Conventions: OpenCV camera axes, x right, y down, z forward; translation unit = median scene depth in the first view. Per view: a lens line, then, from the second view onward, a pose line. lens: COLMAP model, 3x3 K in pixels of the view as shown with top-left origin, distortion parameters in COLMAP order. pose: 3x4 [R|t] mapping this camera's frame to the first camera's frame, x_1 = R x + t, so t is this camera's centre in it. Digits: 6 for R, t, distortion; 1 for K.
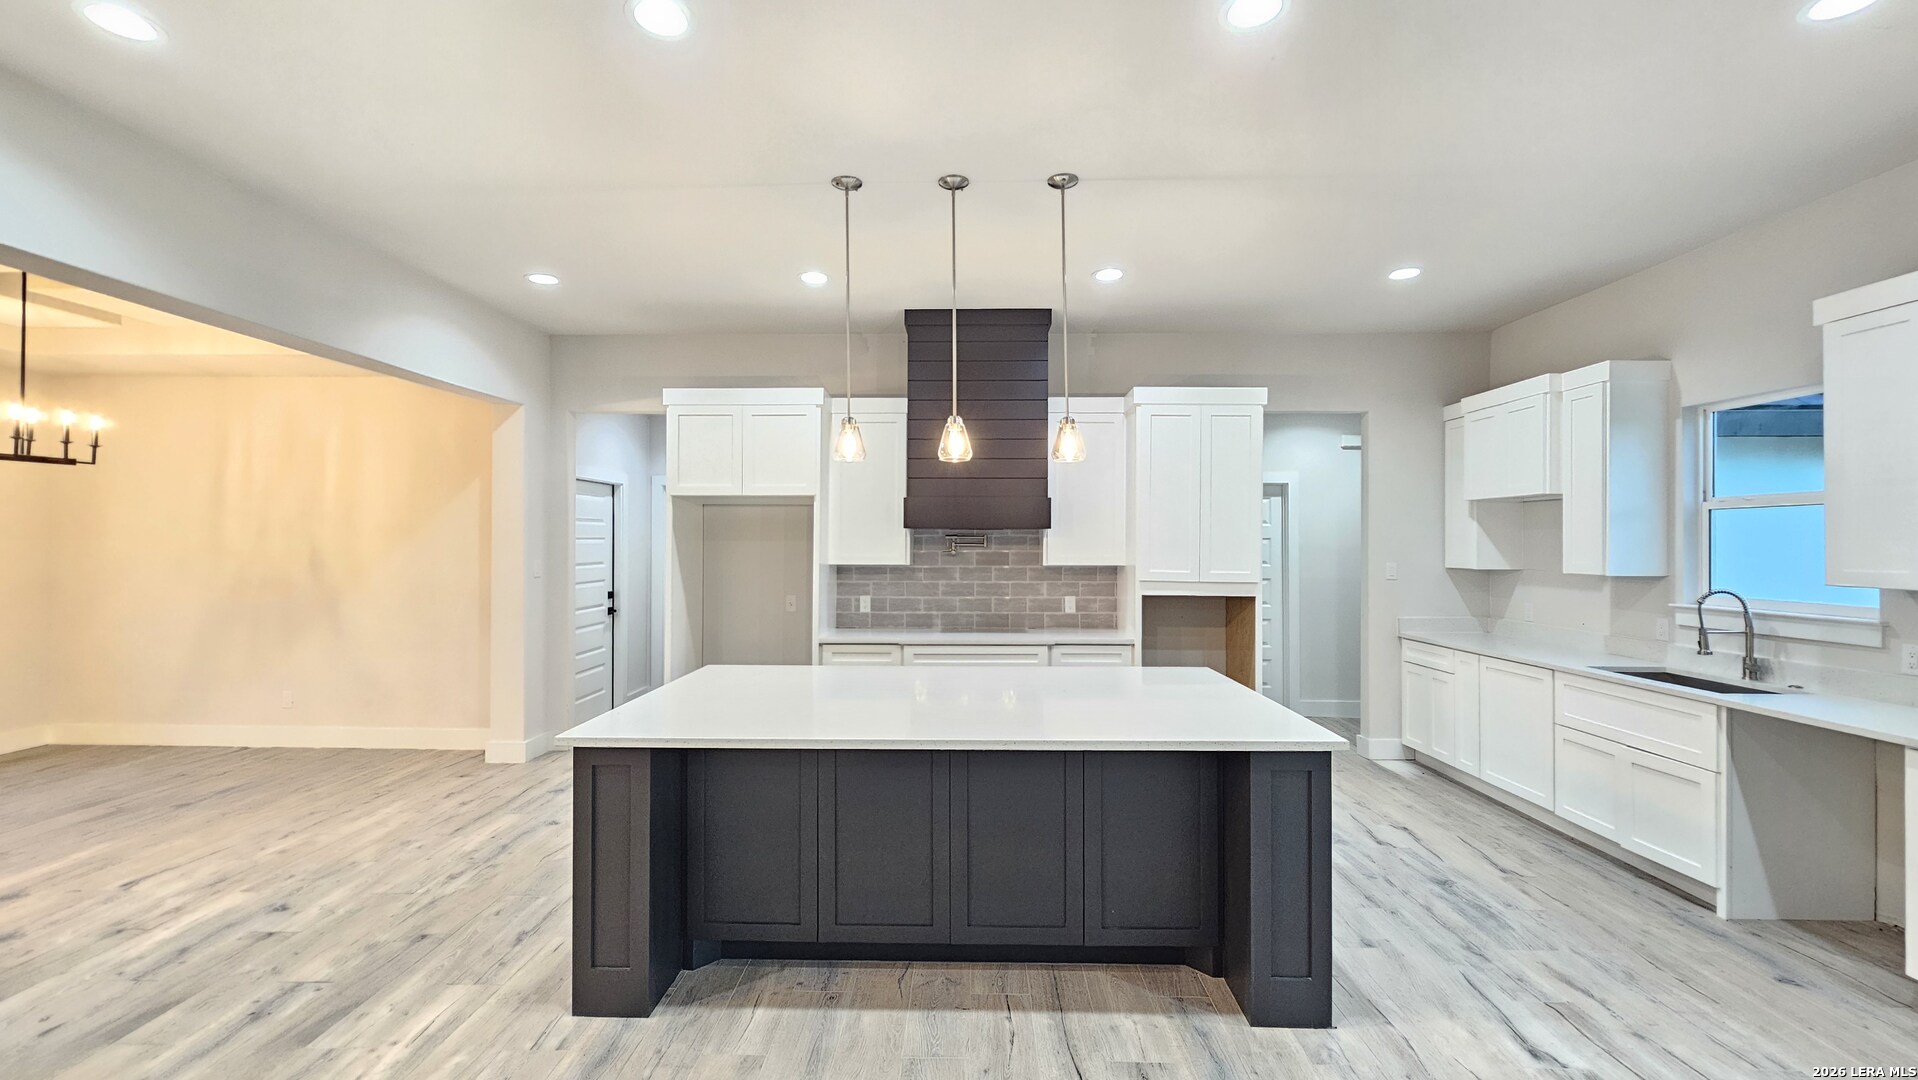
lens RADIAL K [[784.6, 0, 959.0], [0, 784.6, 536.1], [0, 0, 1]] dist [-0.001702, 0.000814]
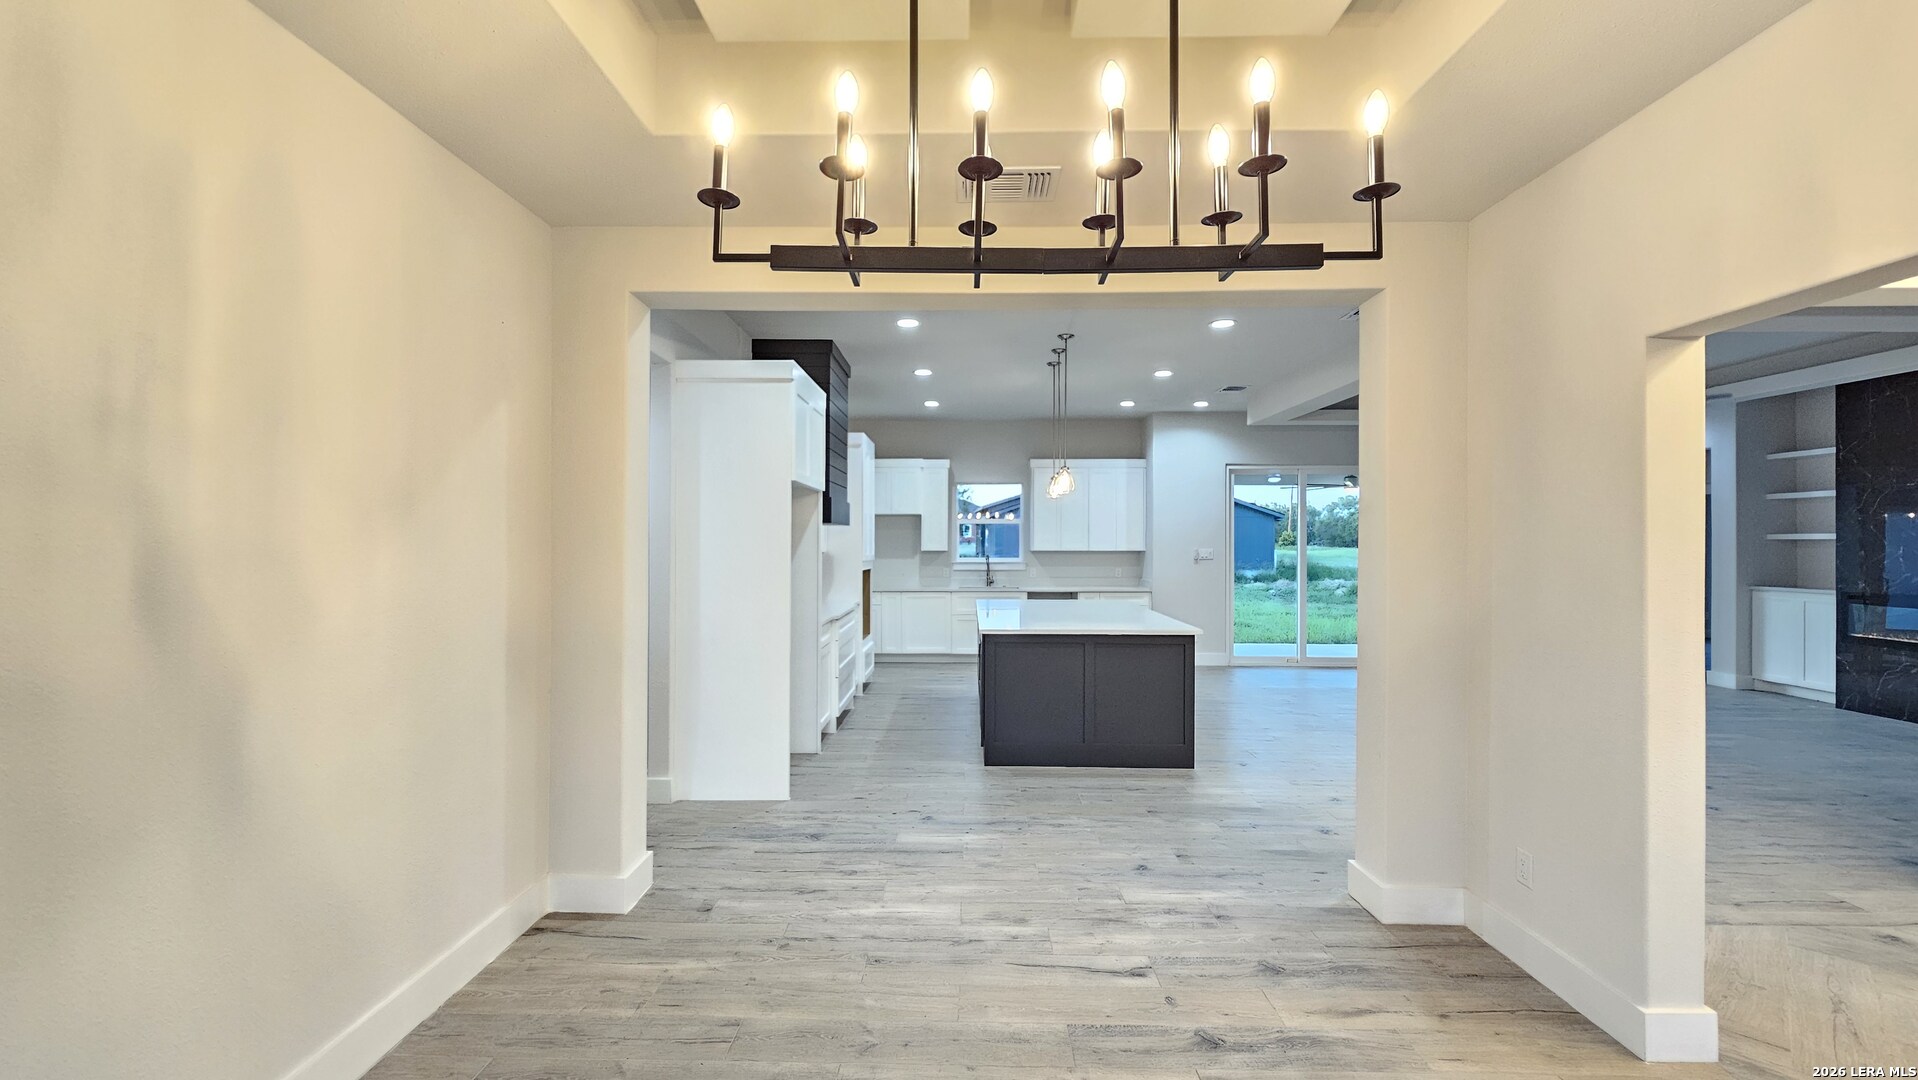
lens RADIAL K [[784.6, 0, 952.5], [0, 784.6, 541.9], [0, 0, 1]] dist [-0.001702, 0.000814]
pose [[0.001027, -0.003325, 0.999994, -1.275888], [-0.009520, 0.999949, 0.003334, 0.013077], [-0.999954, -0.009523, 0.000995, 0.826296]]
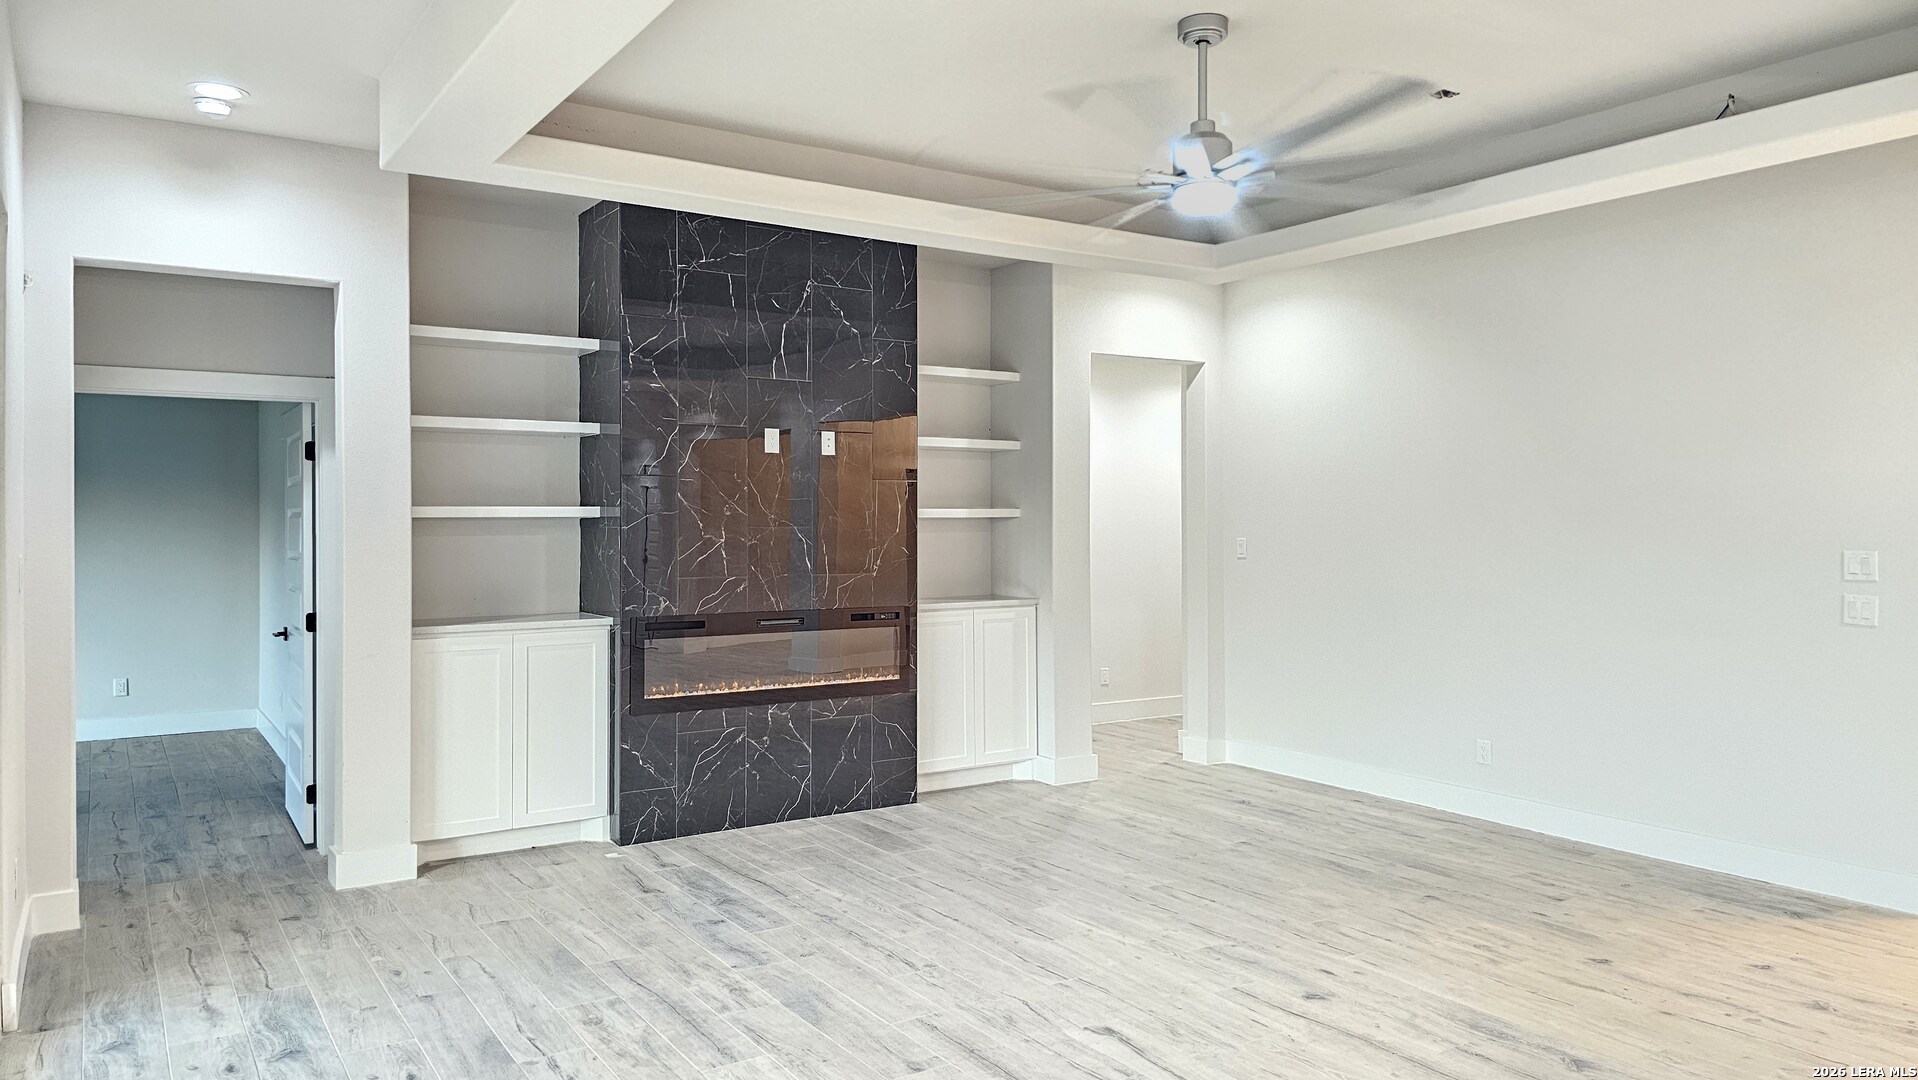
lens RADIAL K [[1286.9, 0, 945.5], [0, 1286.9, 523.0], [0, 0, 1]] dist [0.060835, -0.056709]
pose [[-0.827478, -0.000292, -0.561498, 0.555993], [0.001431, 0.999996, -0.002628, 0.006895], [0.561496, -0.002978, -0.827474, 0.396841]]
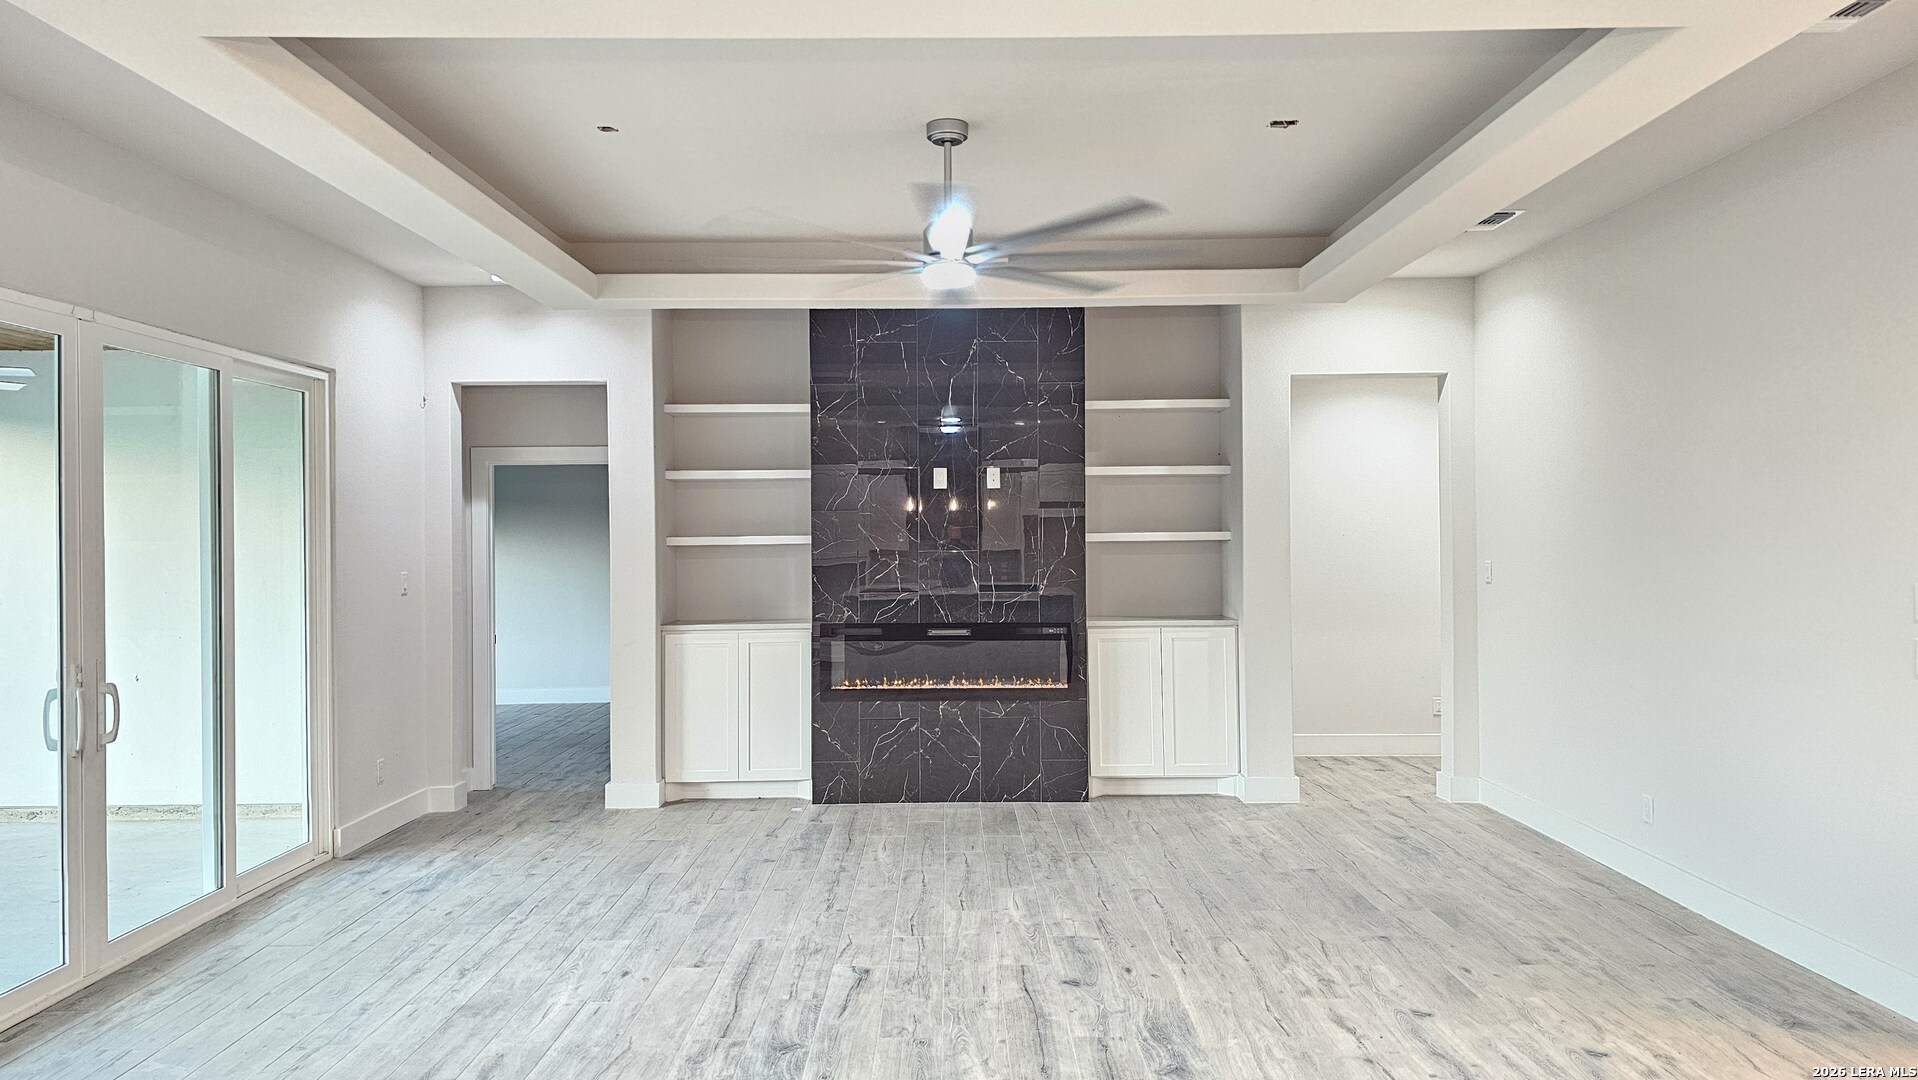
lens RADIAL K [[1286.9, 0, 953.8], [0, 1286.9, 531.8], [0, 0, 1]] dist [0.060835, -0.056709]
pose [[-0.999739, 0.006904, -0.021766, -0.000769], [0.007114, 0.999929, -0.009598, -0.000878], [0.021698, -0.009750, -0.999717, 0.749575]]
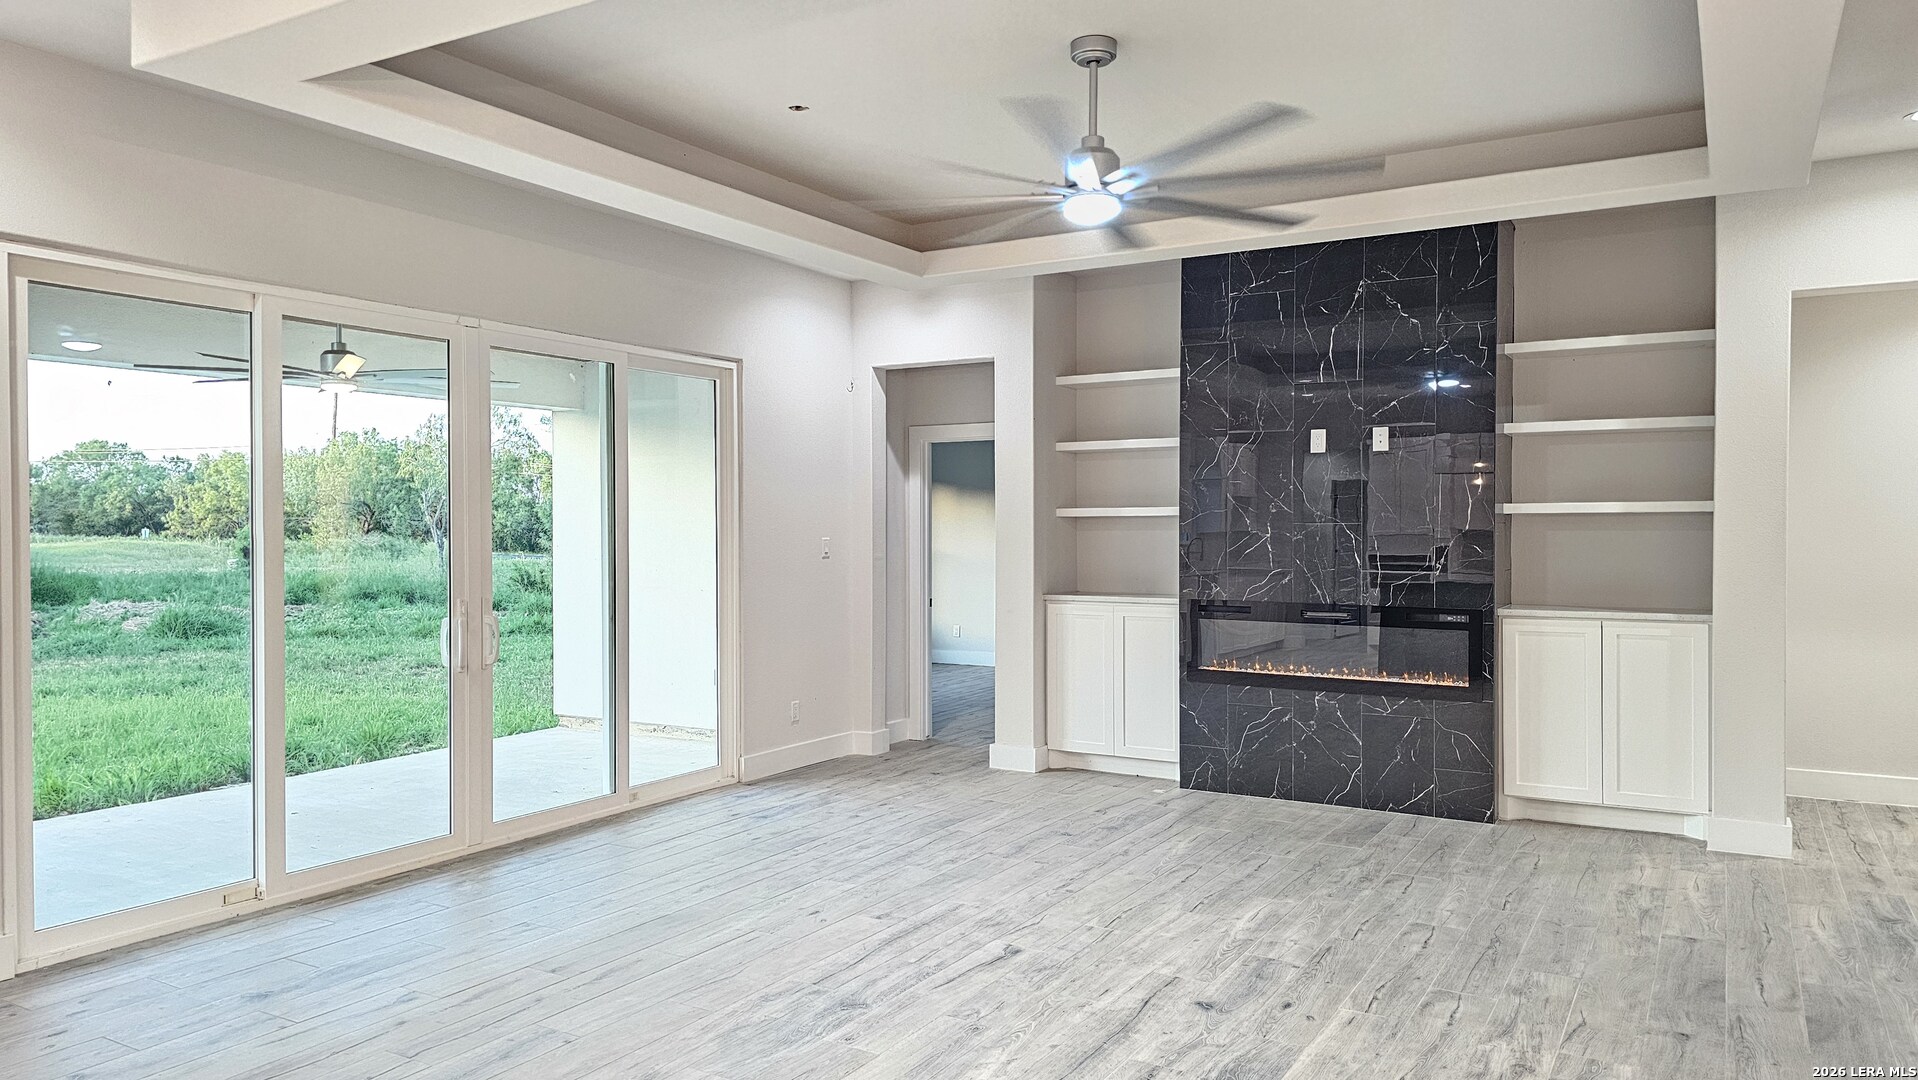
lens RADIAL K [[1286.9, 0, 961.7], [0, 1286.9, 544.8], [0, 0, 1]] dist [0.060835, -0.056709]
pose [[-0.870938, -0.007772, 0.491332, -0.358388], [-0.002861, 0.999938, 0.010747, 0.016287], [-0.491385, 0.007955, -0.870906, 0.605527]]
